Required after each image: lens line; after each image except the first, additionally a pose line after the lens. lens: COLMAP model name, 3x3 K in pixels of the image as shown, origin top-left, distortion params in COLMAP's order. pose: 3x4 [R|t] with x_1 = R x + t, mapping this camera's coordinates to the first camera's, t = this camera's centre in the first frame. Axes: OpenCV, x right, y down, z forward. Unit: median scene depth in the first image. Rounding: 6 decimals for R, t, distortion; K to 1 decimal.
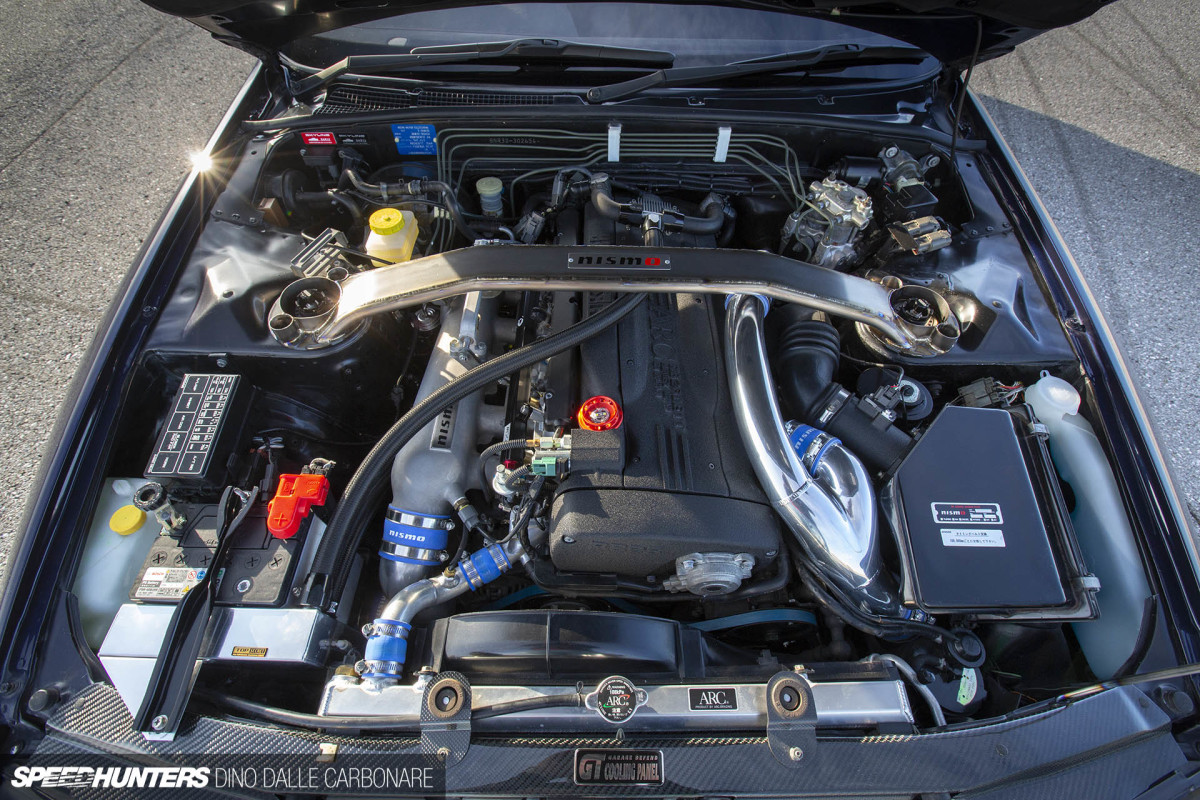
lens RADIAL K [[550.1, 0, 599.4], [0, 550.1, 399.4], [0, 0, 1]] dist [-0.031884, 0.000656]
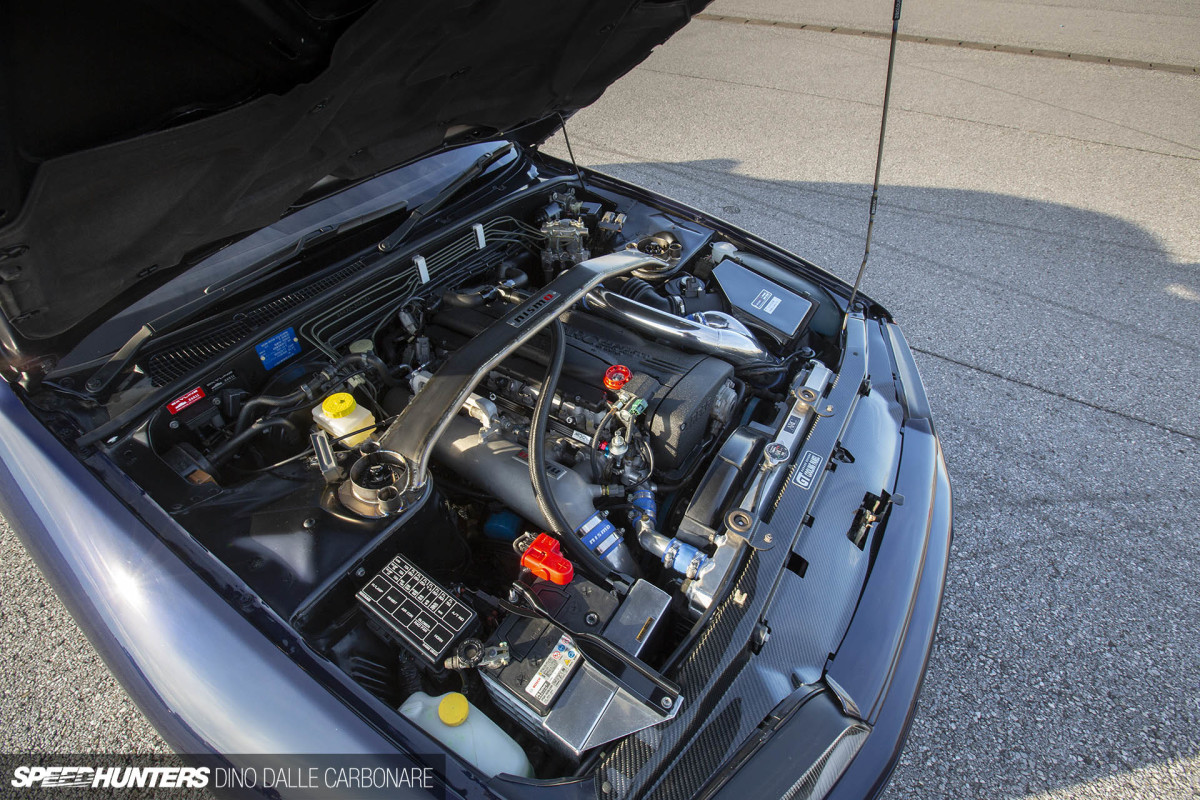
lens RADIAL K [[550.1, 0, 596.8], [0, 550.1, 399.1], [0, 0, 1]] dist [-0.031884, 0.000656]
pose [[0.542468, -0.576709, 0.610848, -0.758681], [0.687187, 0.722882, 0.072221, -0.060539], [-0.483221, 0.380589, 0.788447, -0.106475]]
